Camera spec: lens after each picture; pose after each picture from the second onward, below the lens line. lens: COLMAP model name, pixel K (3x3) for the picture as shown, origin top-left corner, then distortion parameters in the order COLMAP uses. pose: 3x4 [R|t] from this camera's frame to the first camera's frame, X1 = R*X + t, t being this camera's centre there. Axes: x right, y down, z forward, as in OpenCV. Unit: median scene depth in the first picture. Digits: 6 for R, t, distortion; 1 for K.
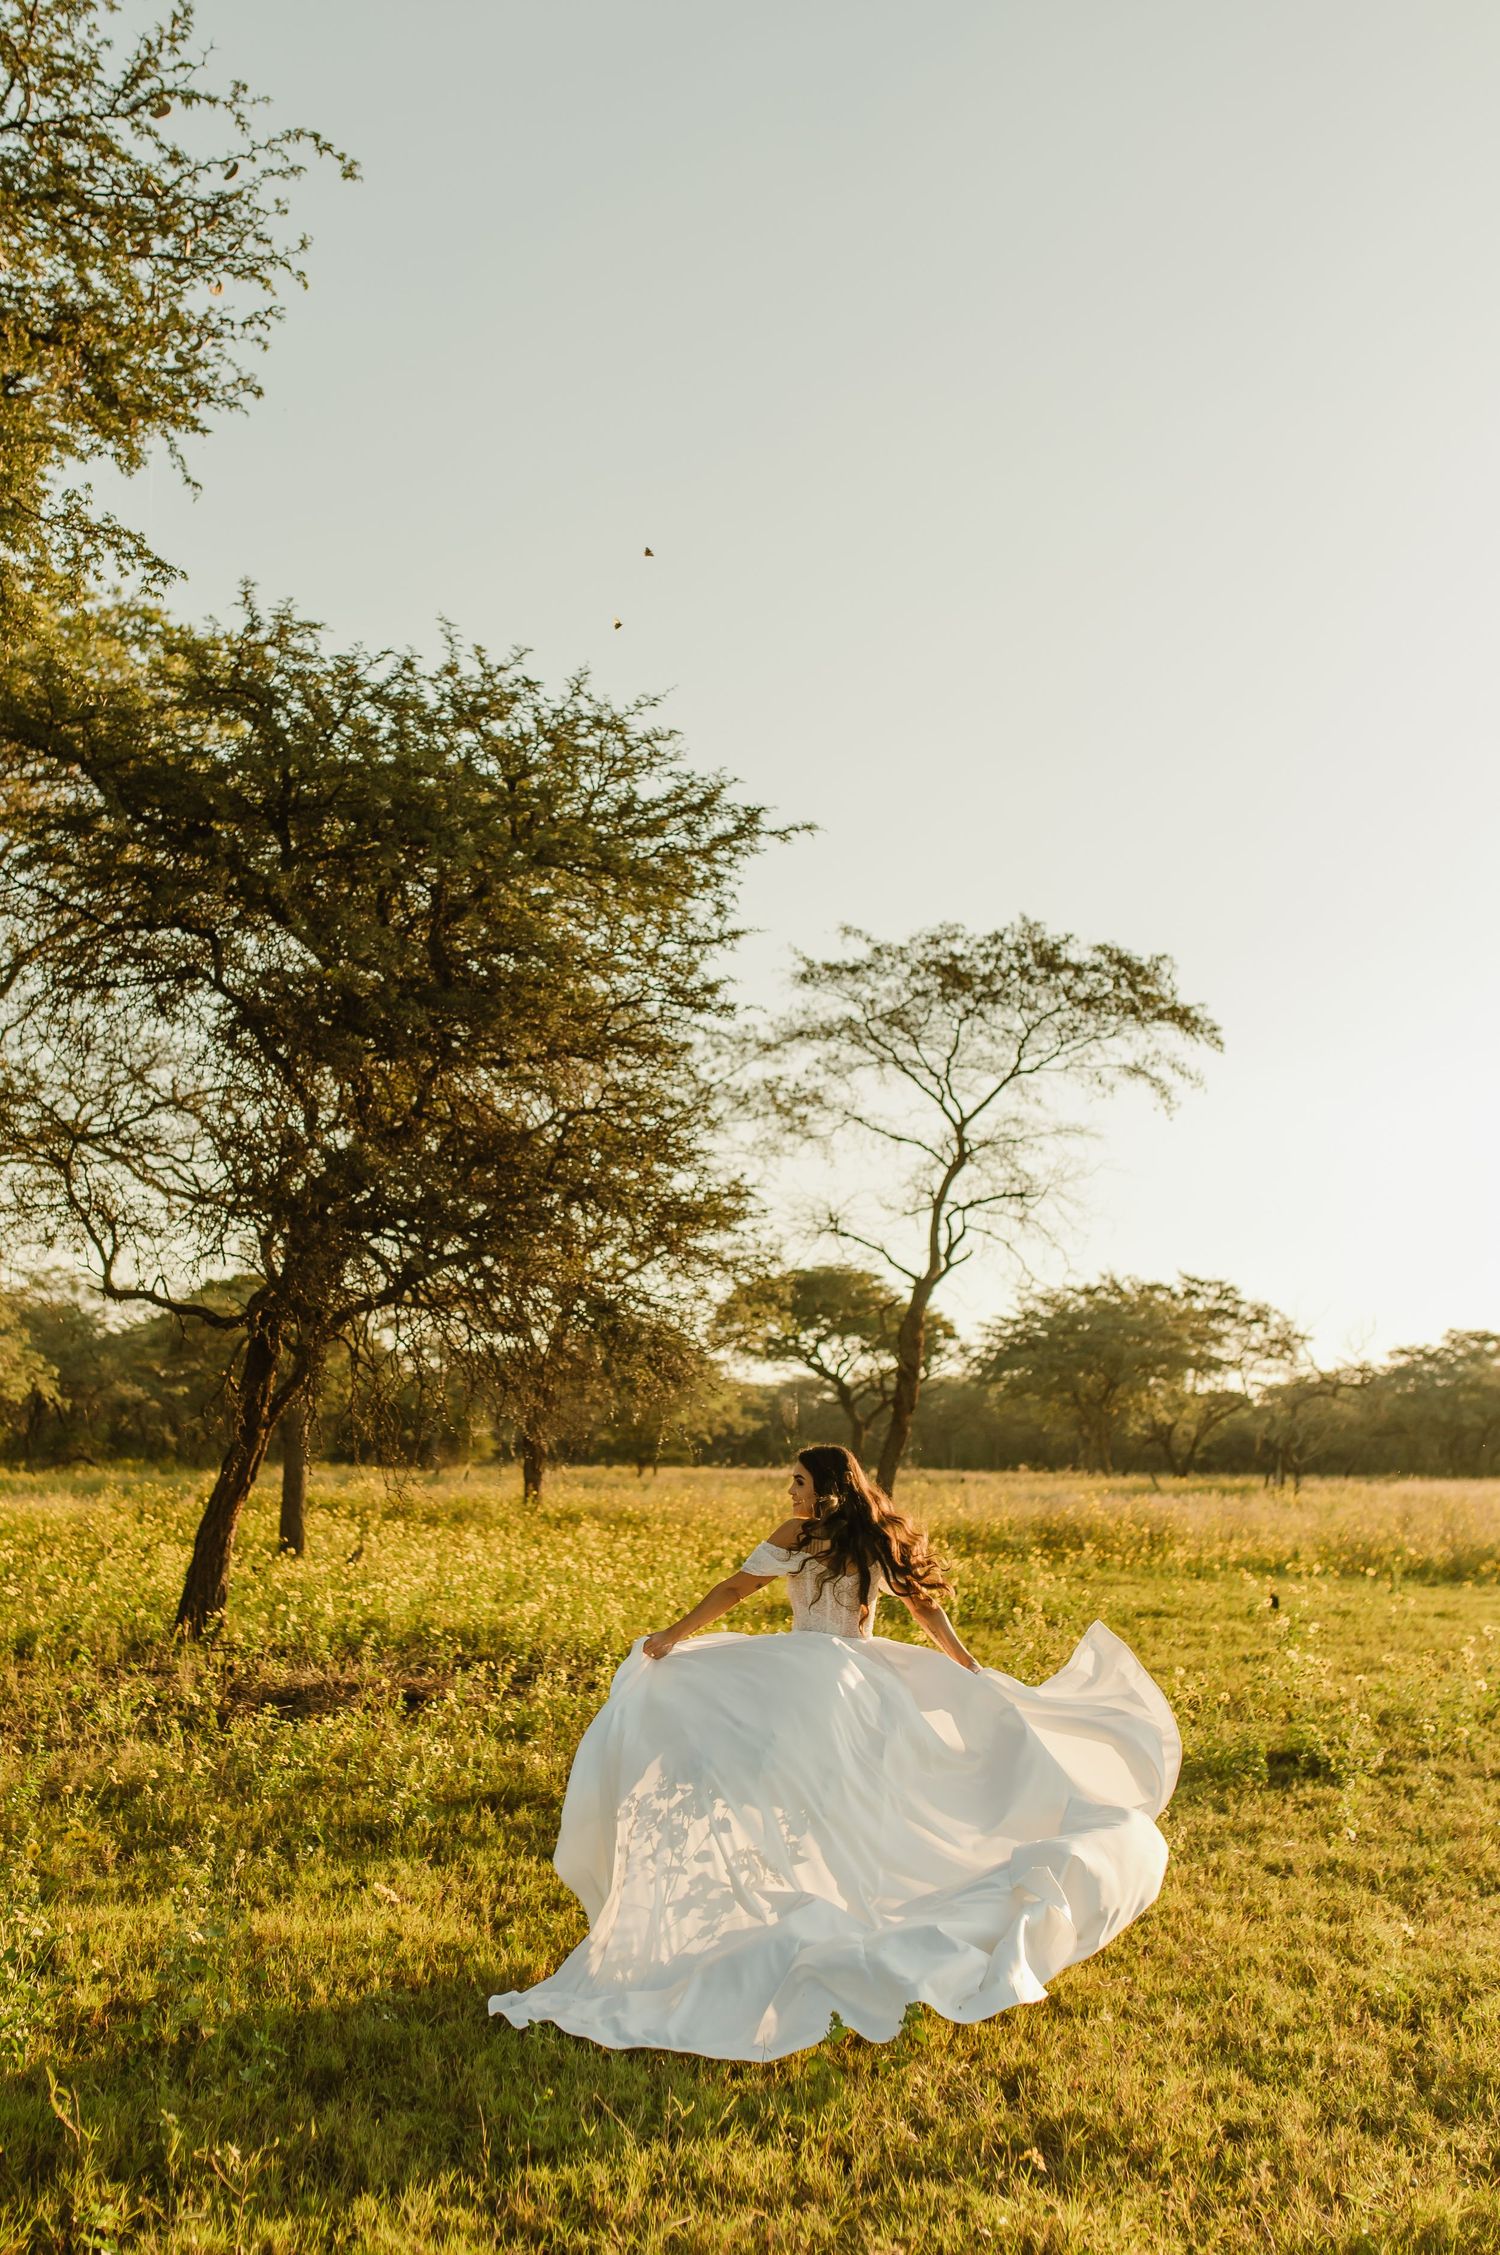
lens RADIAL K [[2668.7, 0, 622.2], [0, 2668.7, 1163.2], [0, 0, 1]] dist [0.005496, 0.058289]
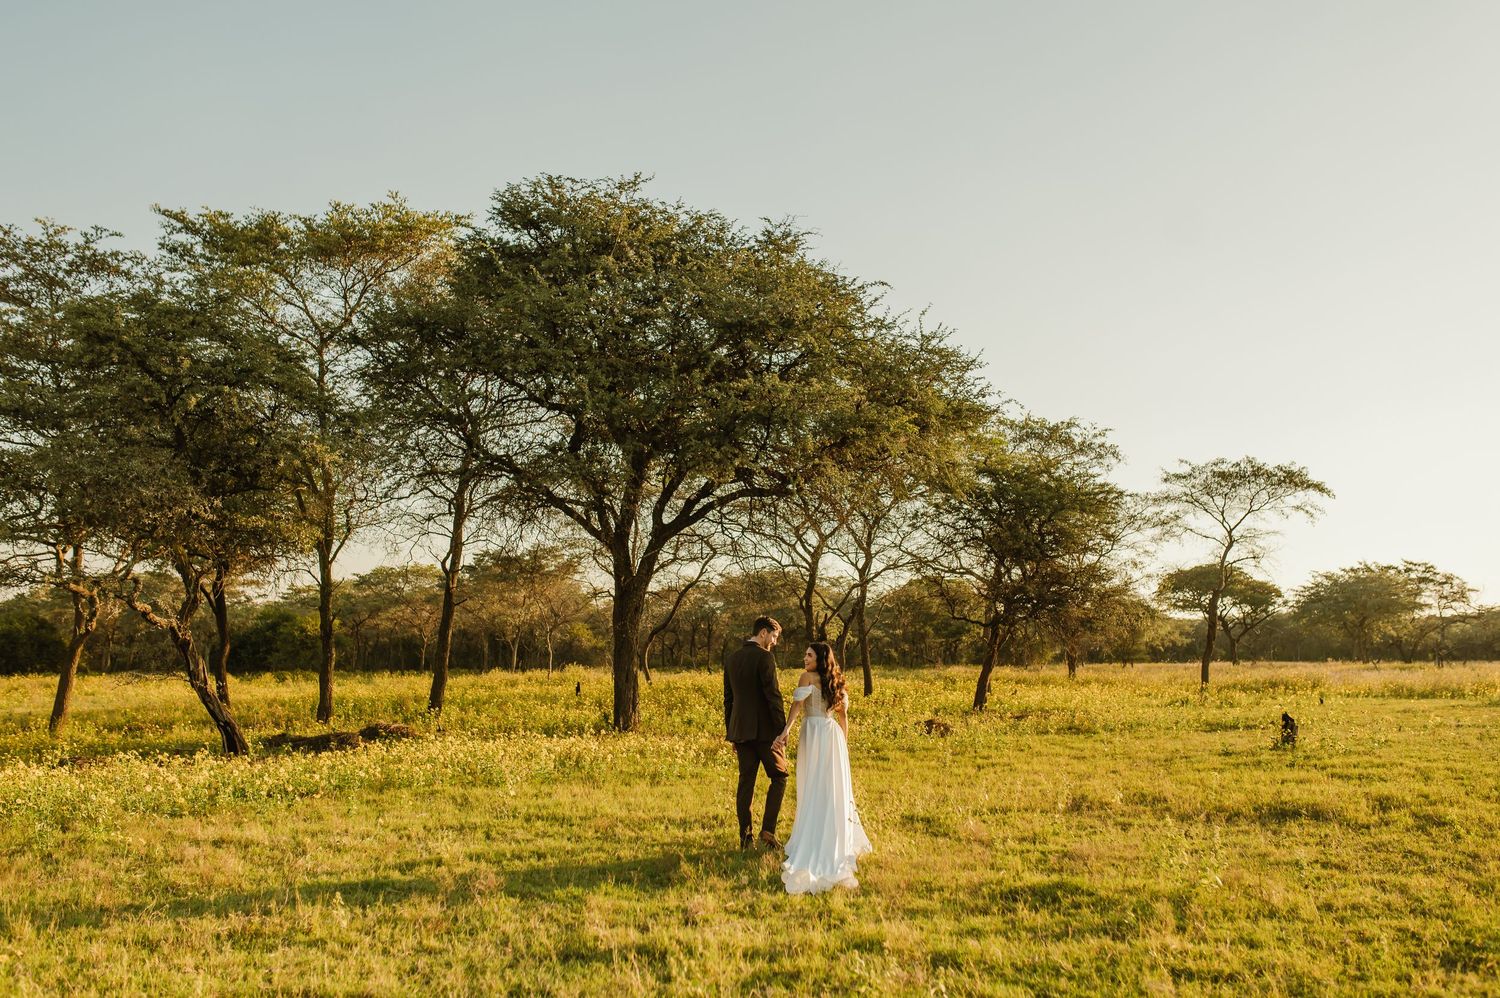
lens RADIAL K [[1467.0, 0, 745.4], [0, 1467.0, 502.5], [0, 0, 1]] dist [-0.010107, 0.140616]
pose [[0.968309, -0.049793, -0.244743, 0.032702], [0.049956, 0.998736, -0.005548, -0.105283], [0.244710, -0.006854, 0.969572, -0.960374]]
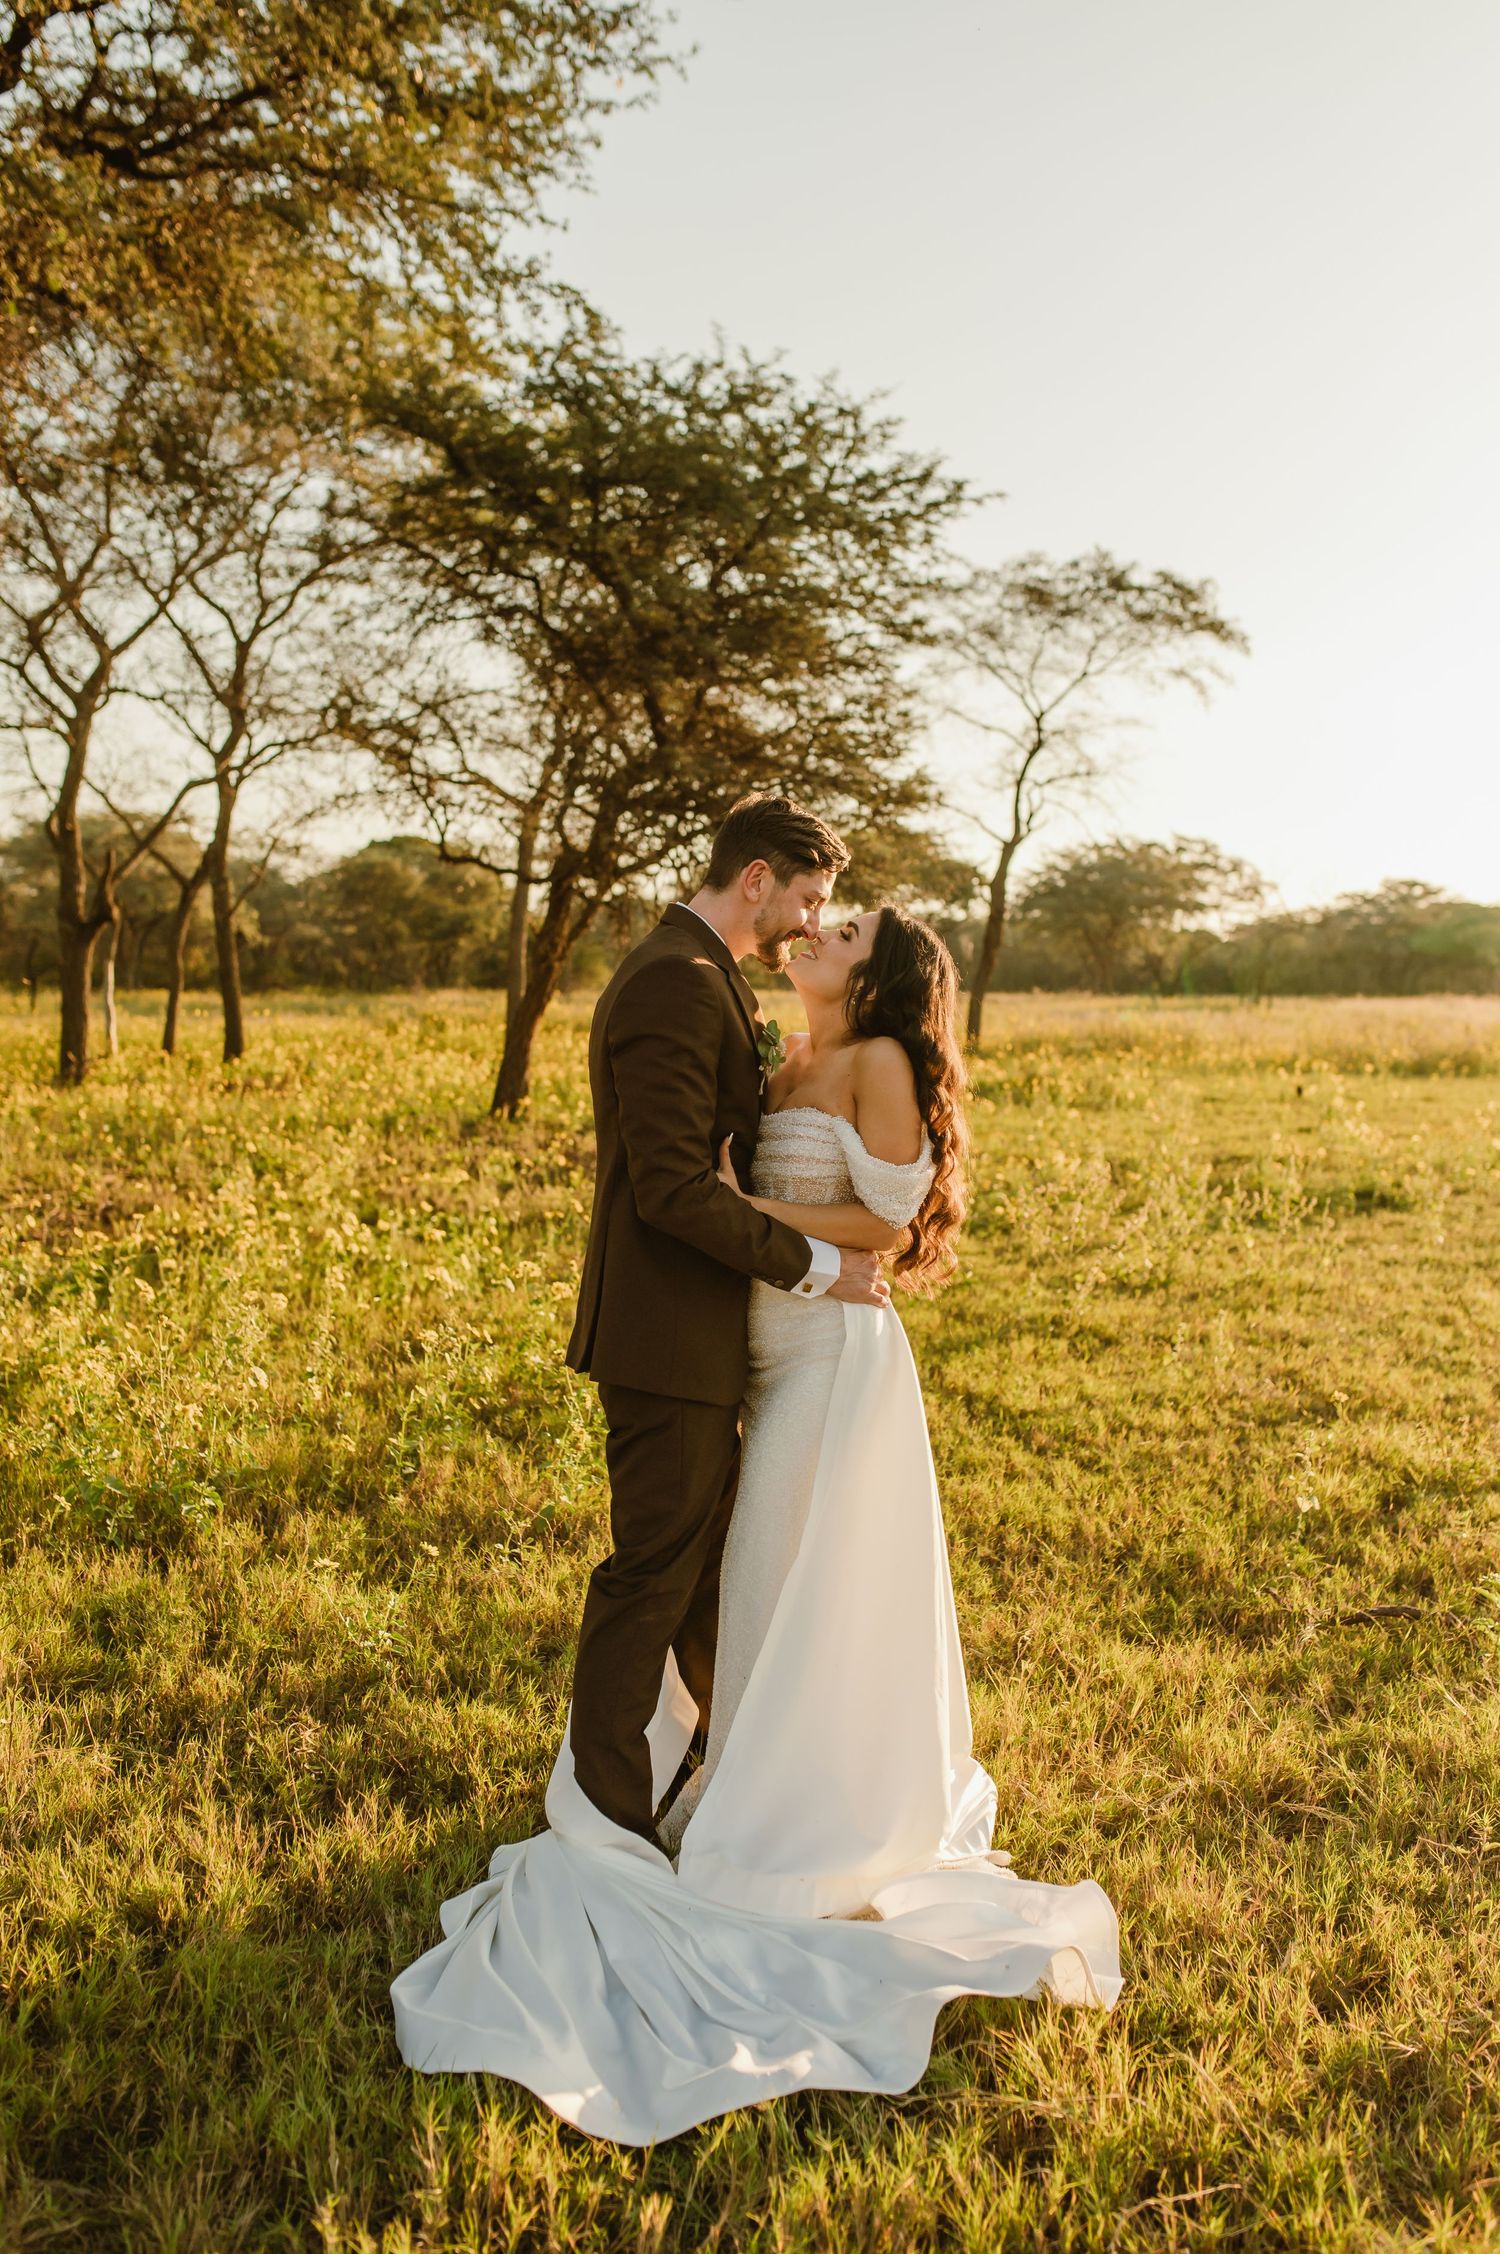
lens RADIAL K [[2204.4, 0, 760.3], [0, 2204.4, 1120.5], [0, 0, 1]] dist [-0.010107, 0.140616]
pose [[0.999500, -0.005263, 0.031165, -0.065152], [-0.000144, 0.985269, 0.171009, -0.008636], [-0.031606, -0.170928, 0.984776, -0.076986]]
